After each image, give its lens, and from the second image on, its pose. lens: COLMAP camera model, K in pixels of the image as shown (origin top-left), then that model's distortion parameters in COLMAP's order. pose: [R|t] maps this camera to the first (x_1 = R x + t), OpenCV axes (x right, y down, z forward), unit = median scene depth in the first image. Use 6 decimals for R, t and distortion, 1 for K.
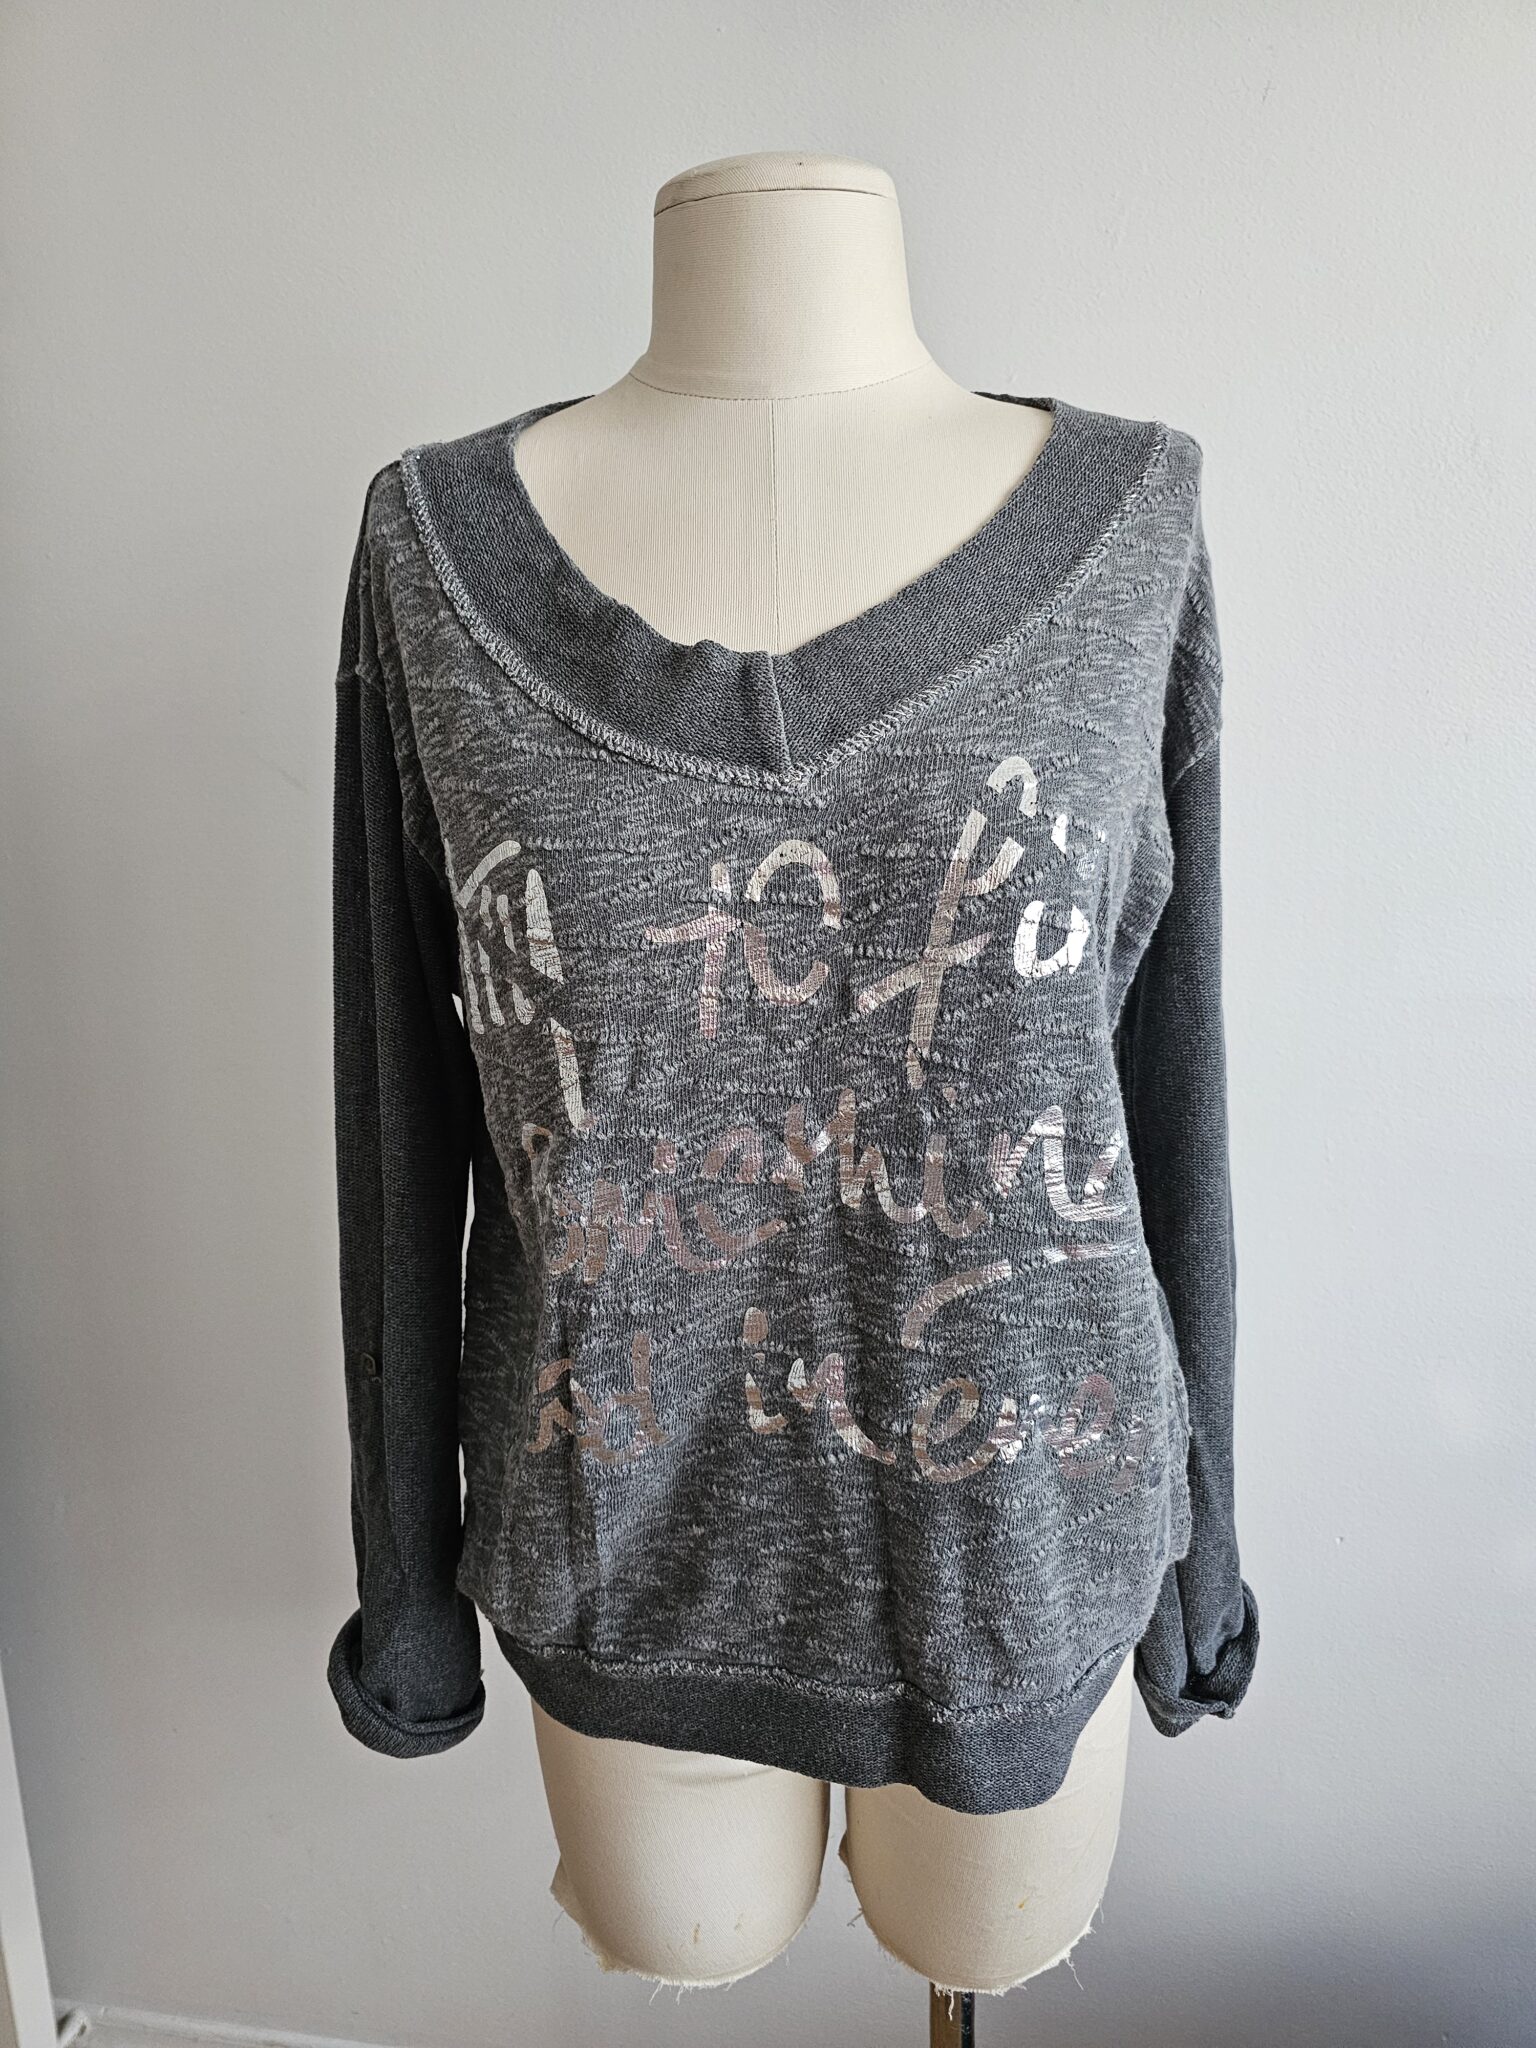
lens RADIAL K [[1254.0, 0, 768.0], [0, 1254.0, 1024.0], [0, 0, 1]] dist [-0.102969, -0.001681]
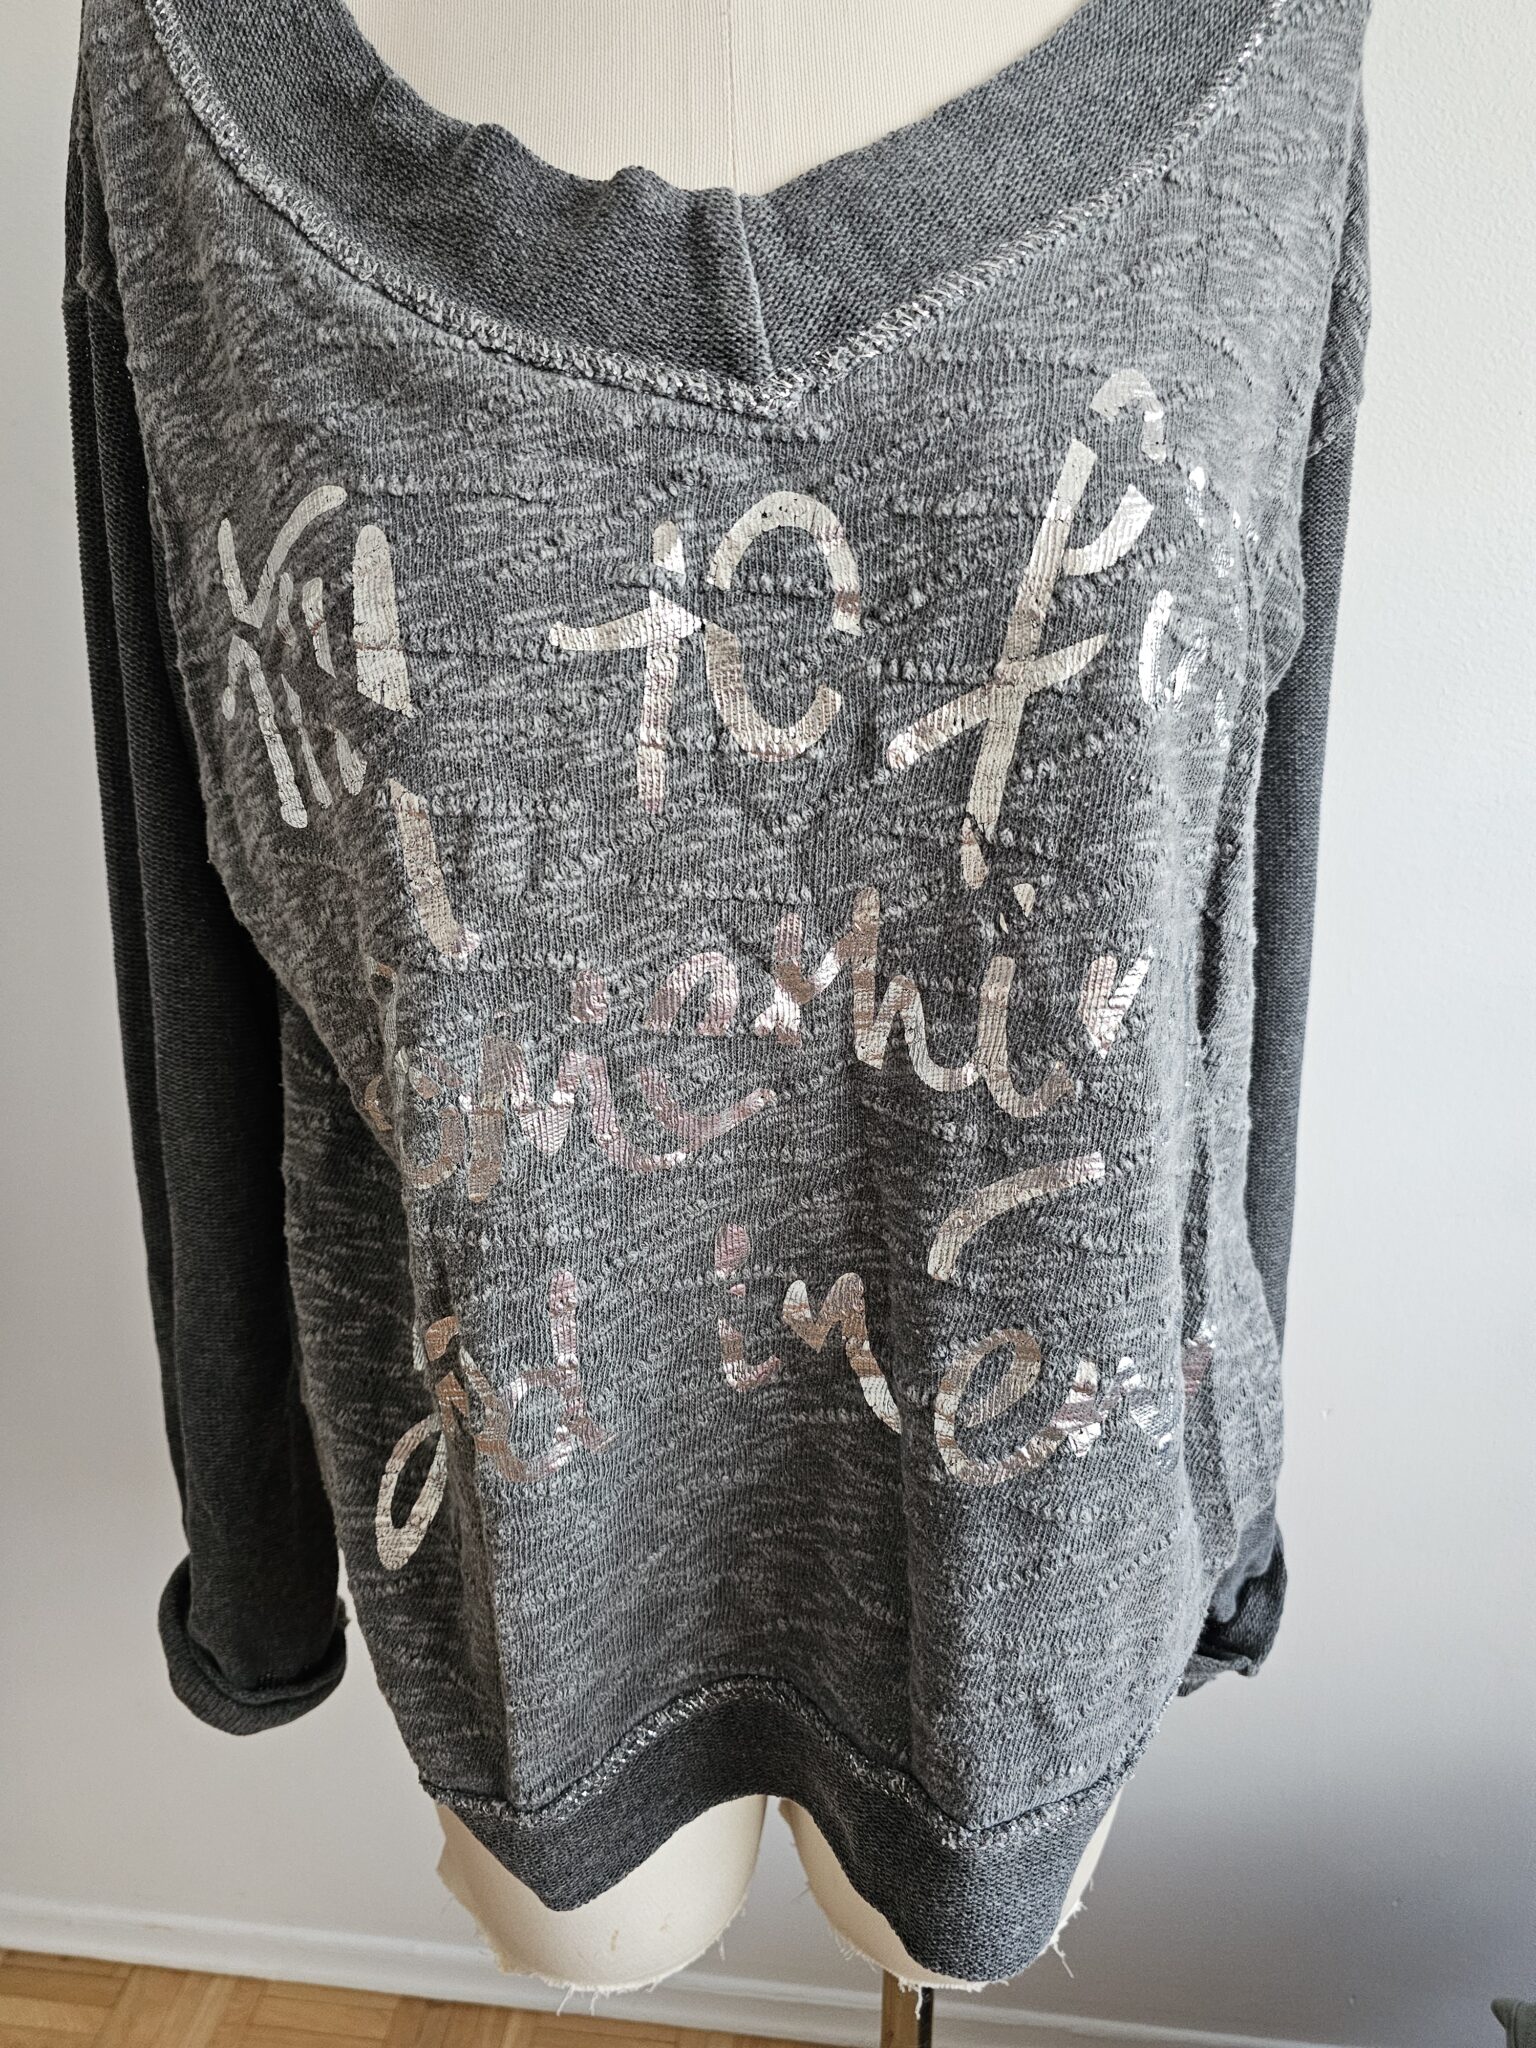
lens RADIAL K [[1172.9, 0, 768.0], [0, 1172.9, 1024.0], [0, 0, 1]] dist [-0.015288, -0.034215]
pose [[0.989998, -0.022482, 0.139281, -0.075468], [0.004684, 0.991915, 0.126818, 0.044369], [-0.141006, -0.124897, 0.982099, 0.396055]]
